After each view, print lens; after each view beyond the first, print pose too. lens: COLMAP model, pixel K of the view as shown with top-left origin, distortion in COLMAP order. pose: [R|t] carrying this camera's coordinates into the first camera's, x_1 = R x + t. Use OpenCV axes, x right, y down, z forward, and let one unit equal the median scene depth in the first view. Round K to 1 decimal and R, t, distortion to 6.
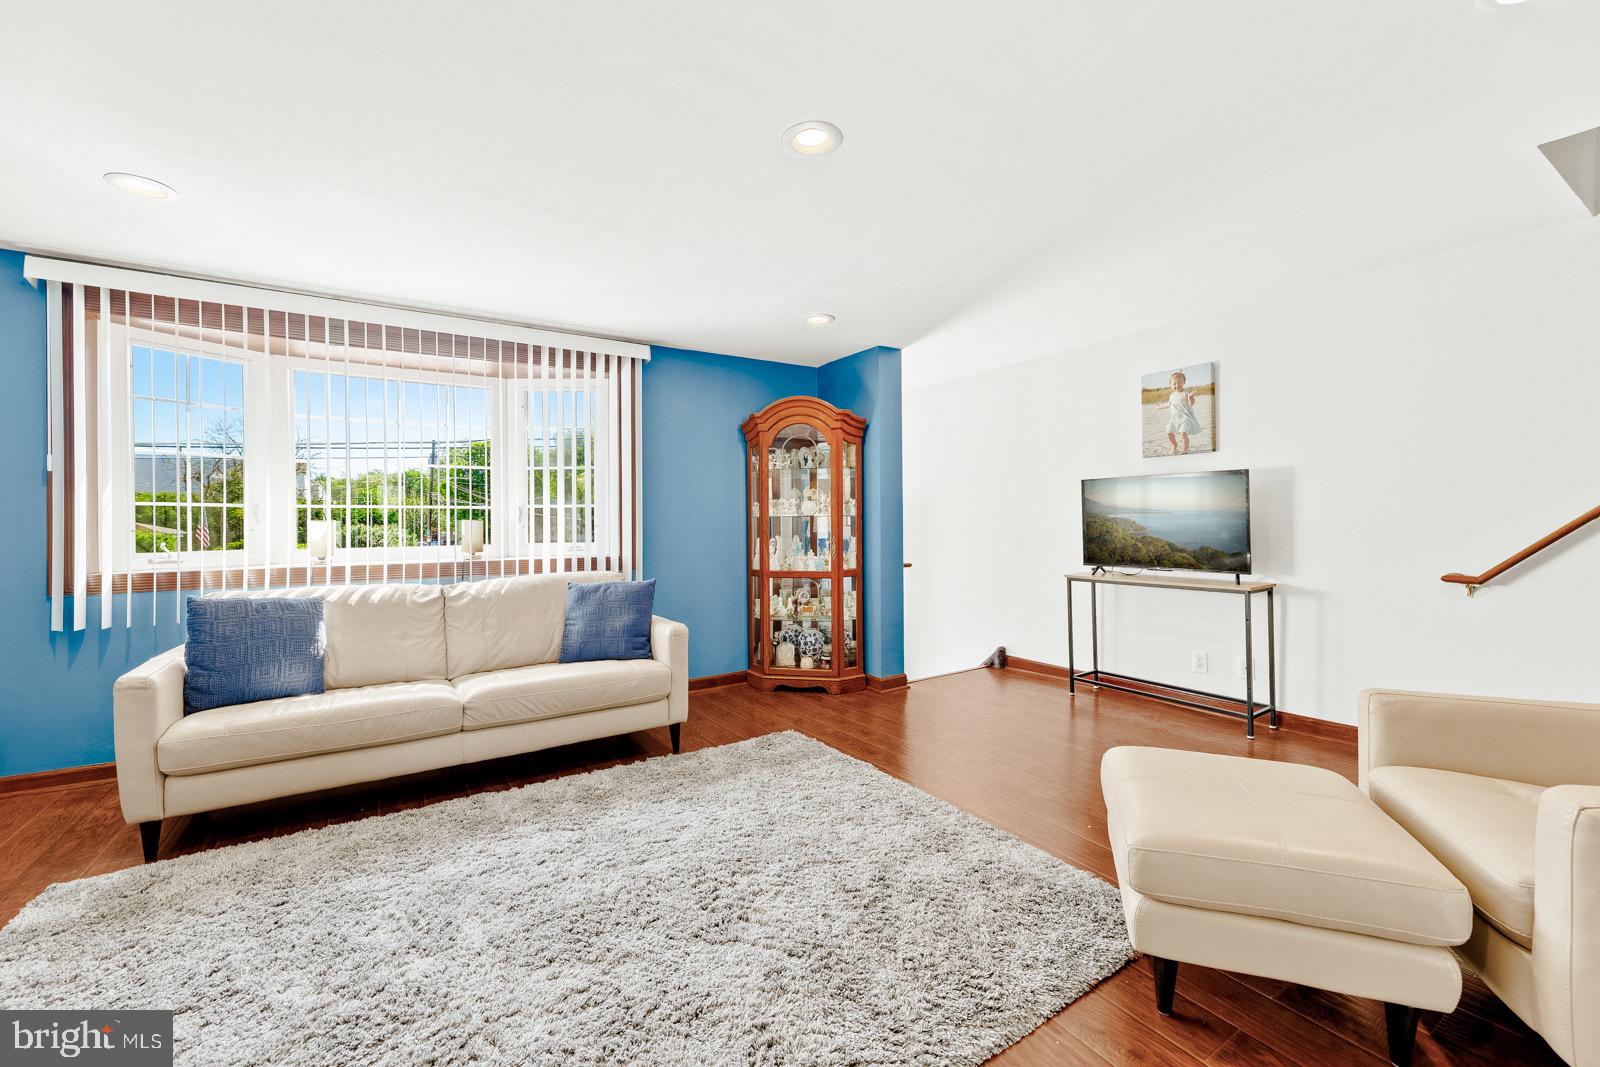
lens RADIAL K [[657.7, 0, 804.5], [0, 657.7, 523.2], [0, 0, 1]] dist [0.006390, -0.001031]
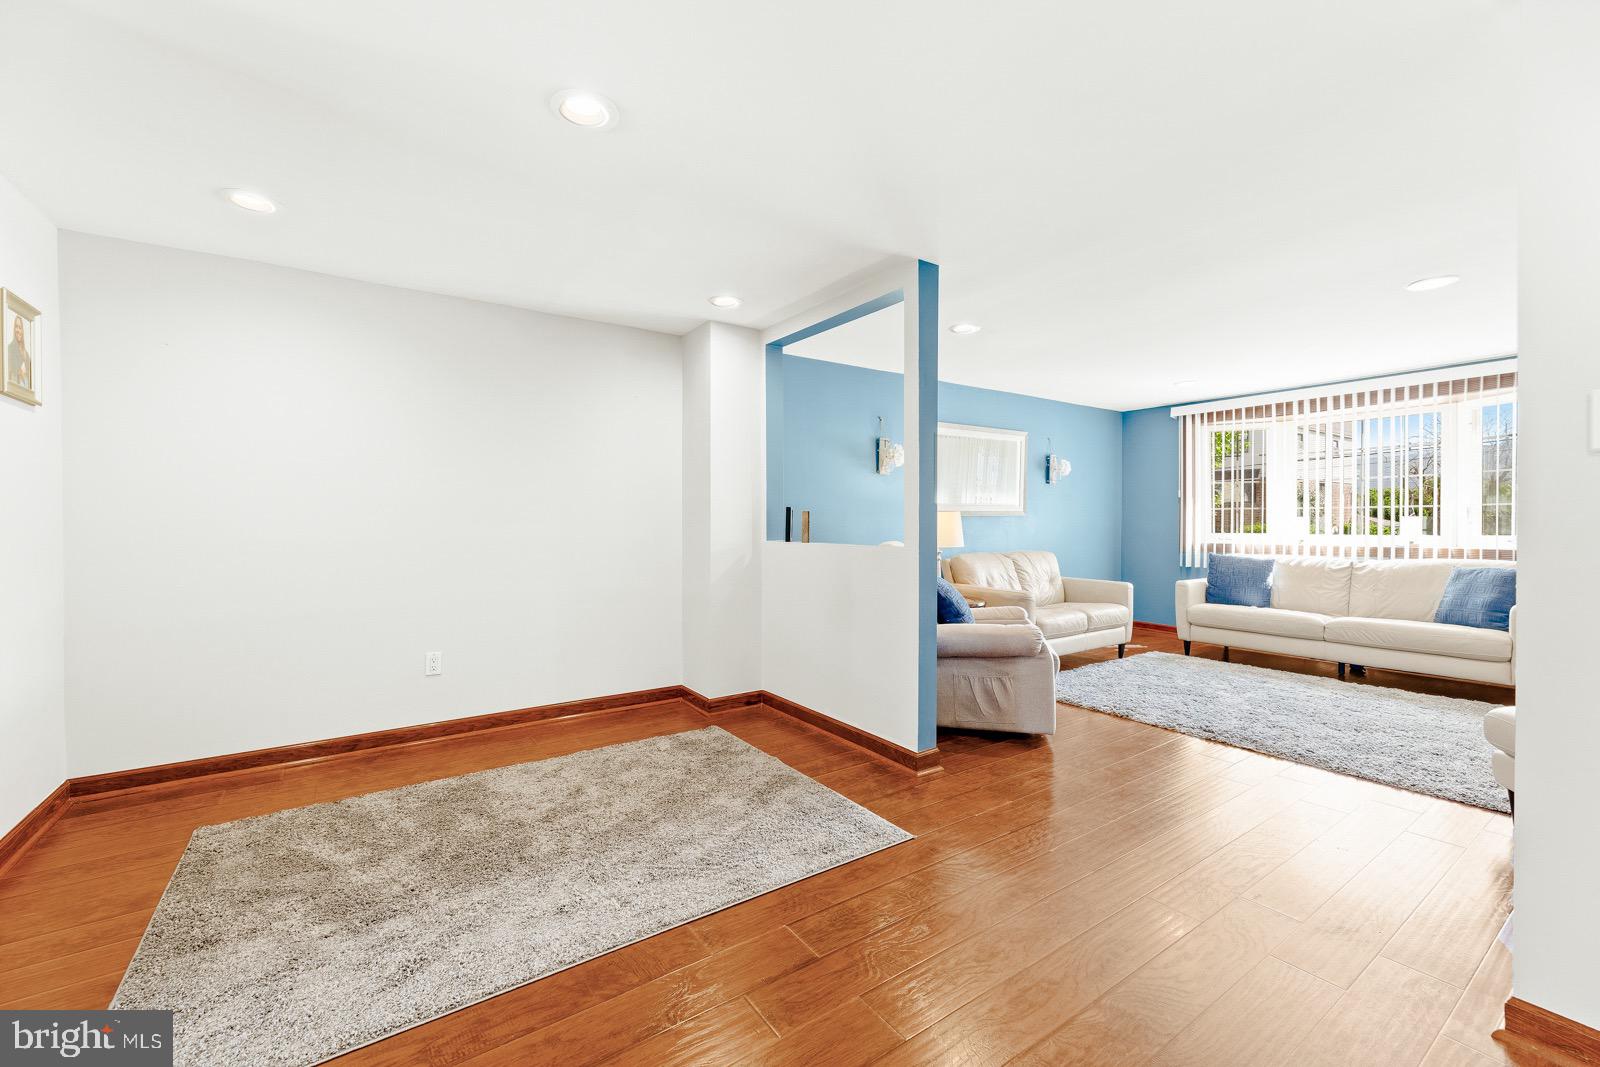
lens RADIAL K [[657.7, 0, 796.5], [0, 657.7, 522.4], [0, 0, 1]] dist [0.006390, -0.001031]
pose [[0.017760, 0.008113, -0.999809, 0.862630], [0.004575, 0.999956, 0.008195, -0.011213], [0.999832, -0.004719, 0.017723, -0.298305]]
